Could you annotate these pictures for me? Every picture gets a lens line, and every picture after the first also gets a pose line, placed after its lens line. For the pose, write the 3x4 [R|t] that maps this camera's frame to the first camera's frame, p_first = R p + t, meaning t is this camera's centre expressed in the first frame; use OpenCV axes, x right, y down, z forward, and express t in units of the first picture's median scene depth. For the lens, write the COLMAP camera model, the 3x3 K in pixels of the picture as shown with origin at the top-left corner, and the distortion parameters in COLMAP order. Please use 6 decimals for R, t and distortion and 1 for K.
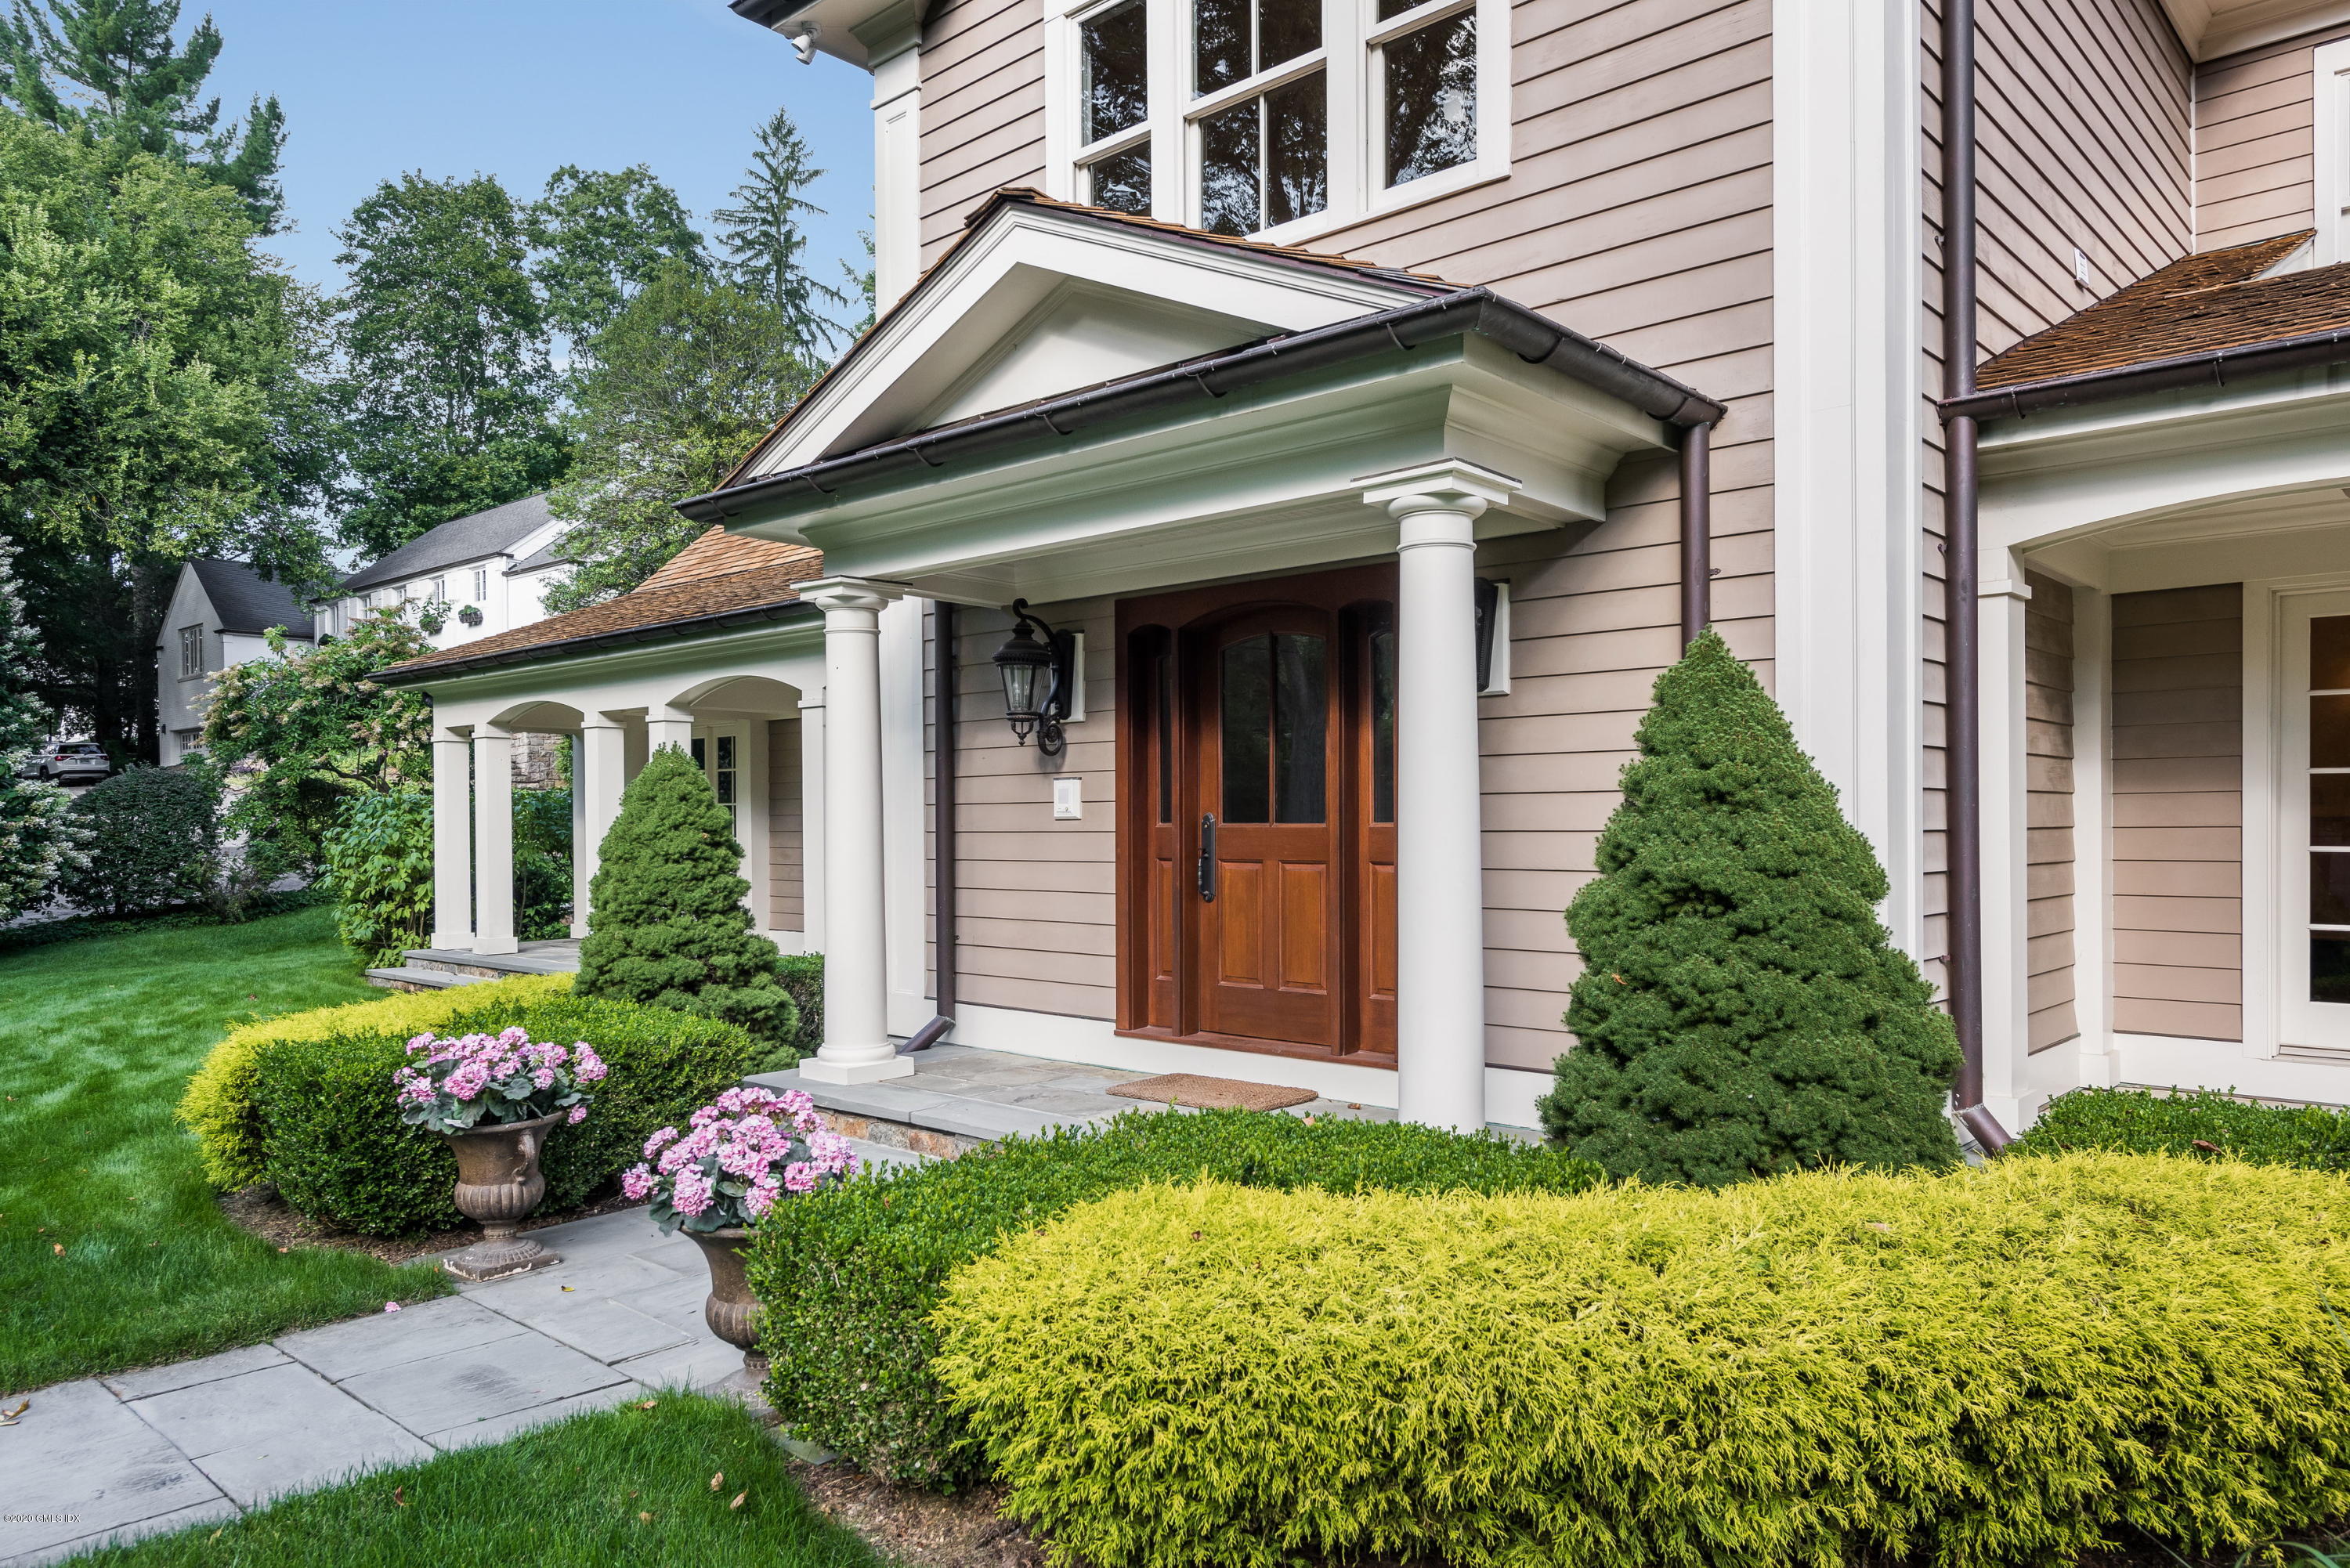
lens RADIAL K [[1638.0, 0, 1175.0], [0, 1638.0, 784.0], [0, 0, 1]] dist [-0.000629, 0.000019]
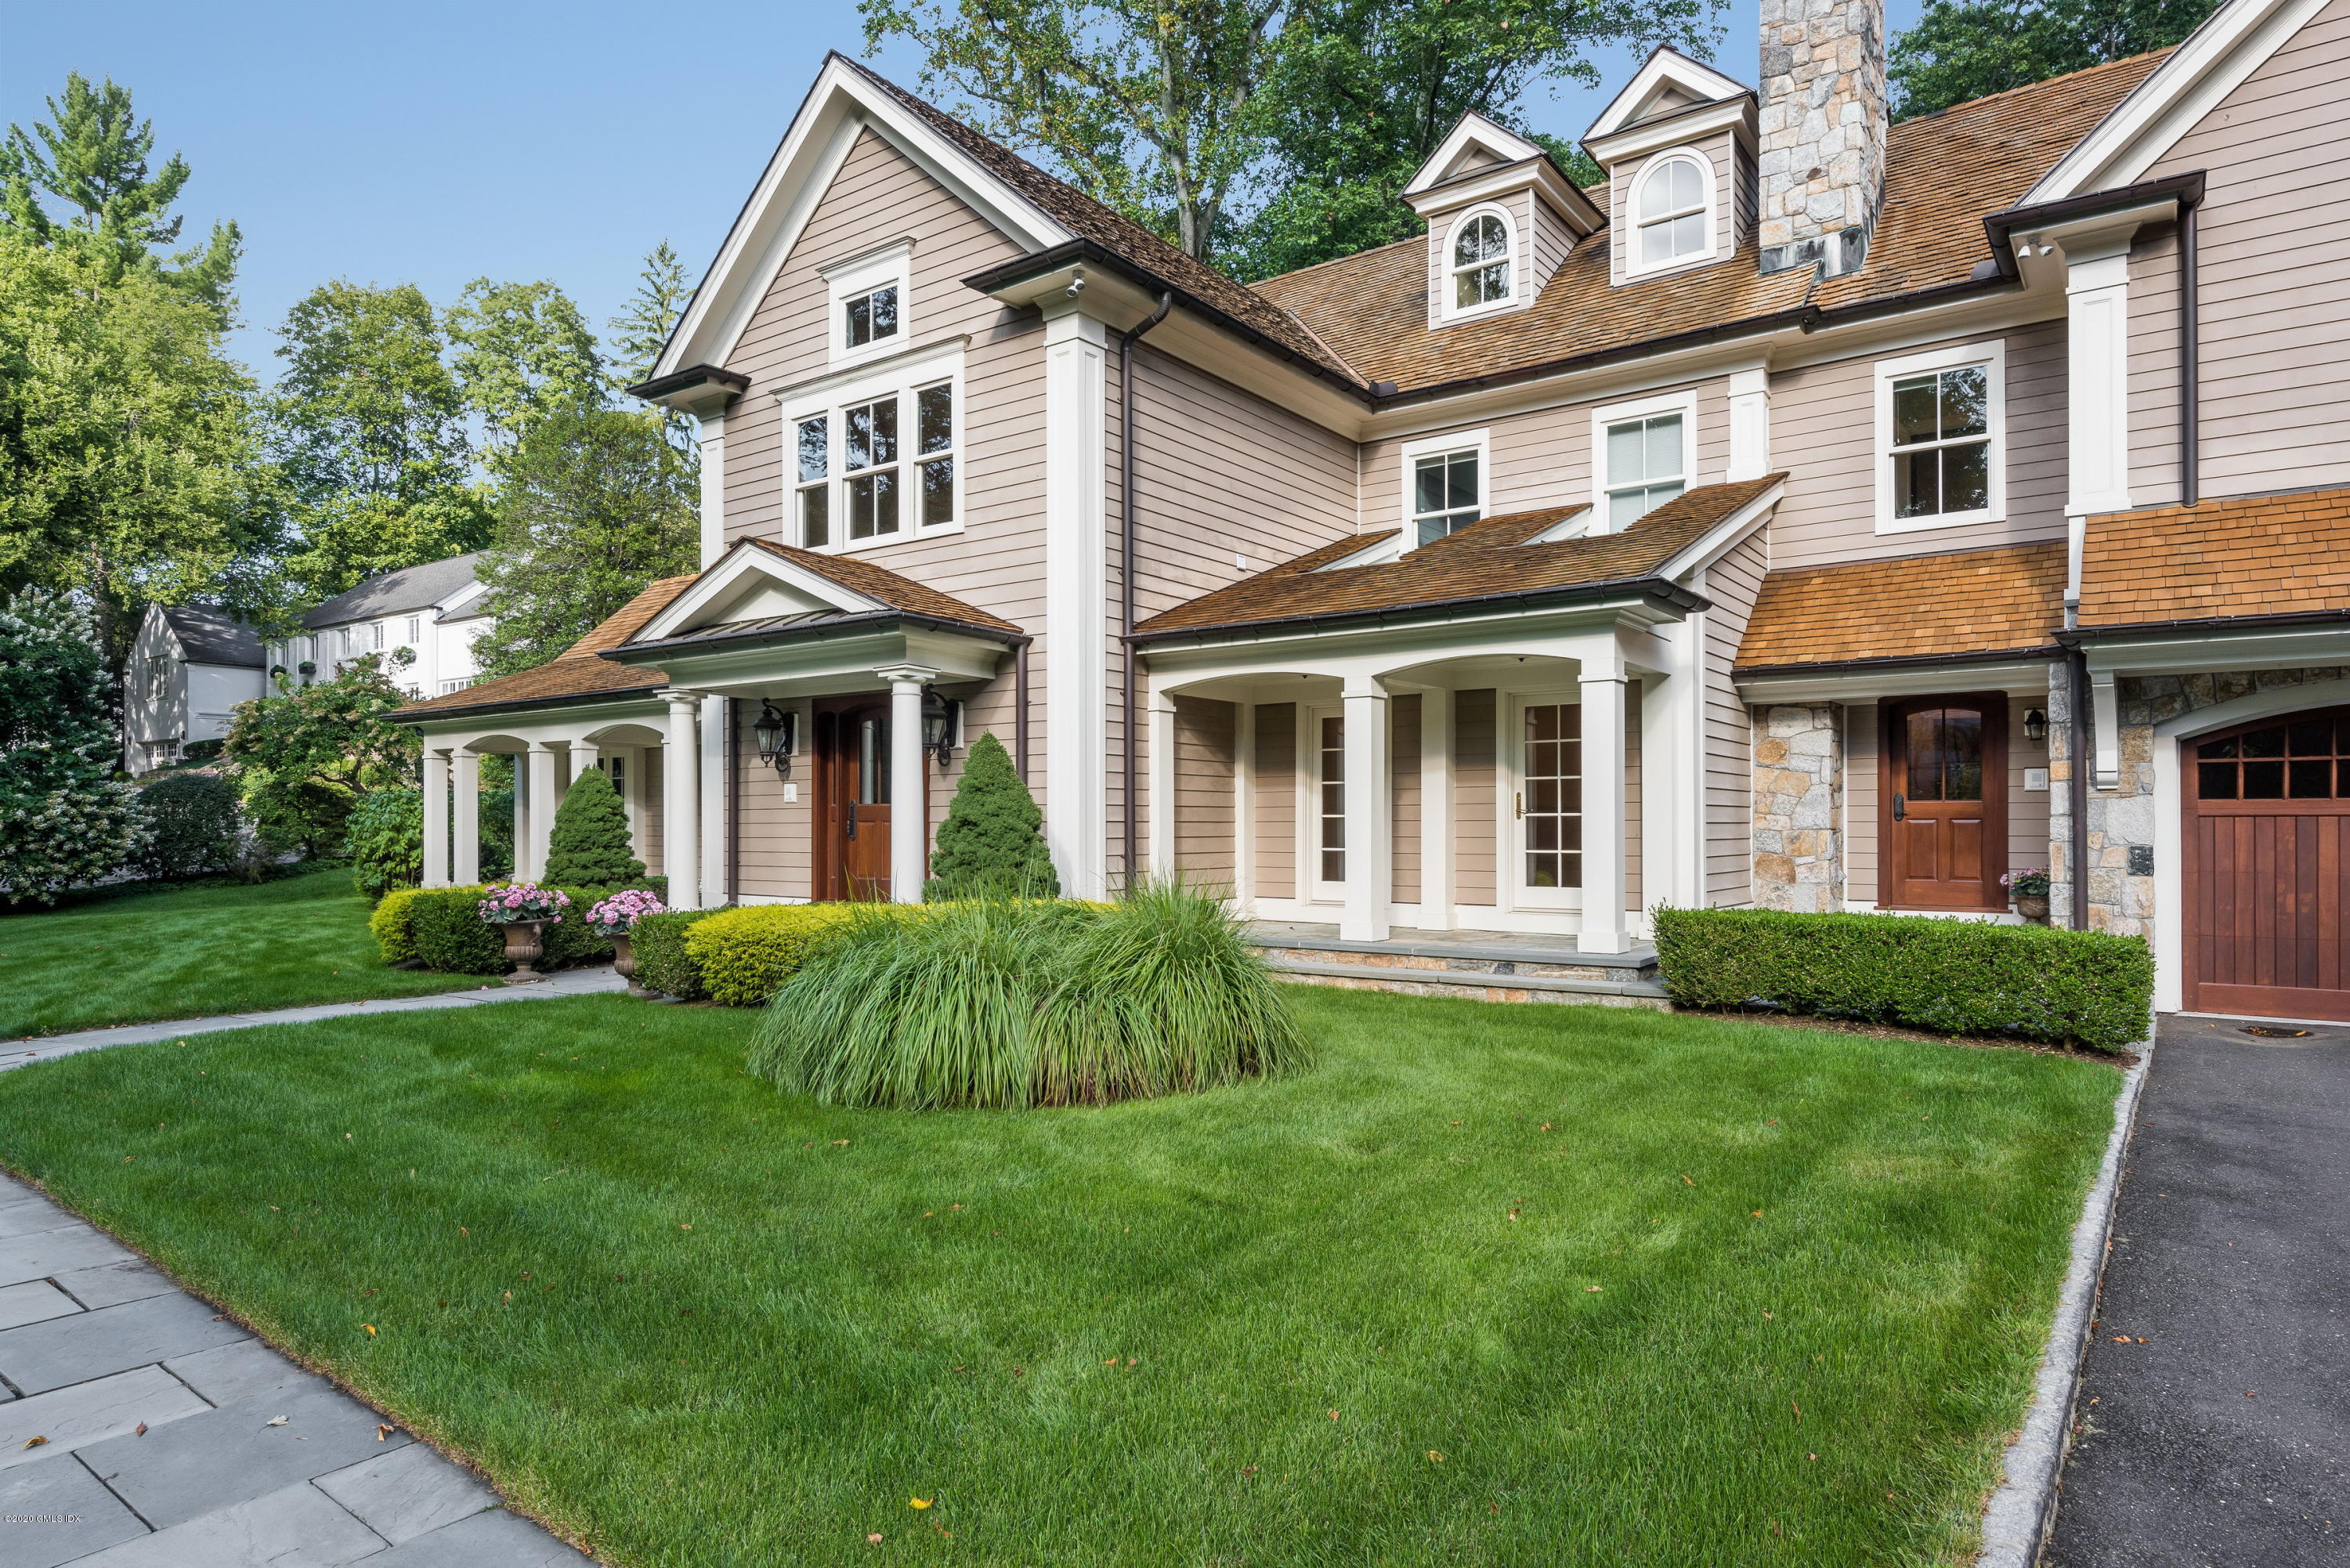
lens RADIAL K [[1382.7, 0, 1175.0], [0, 1382.7, 784.0], [0, 0, 1]] dist [0.000595, -0.017657]
pose [[0.992913, 0.006572, 0.118666, 0.079178], [-0.005791, 0.999959, -0.006931, 0.002640], [-0.118706, 0.006194, 0.992910, -0.301840]]
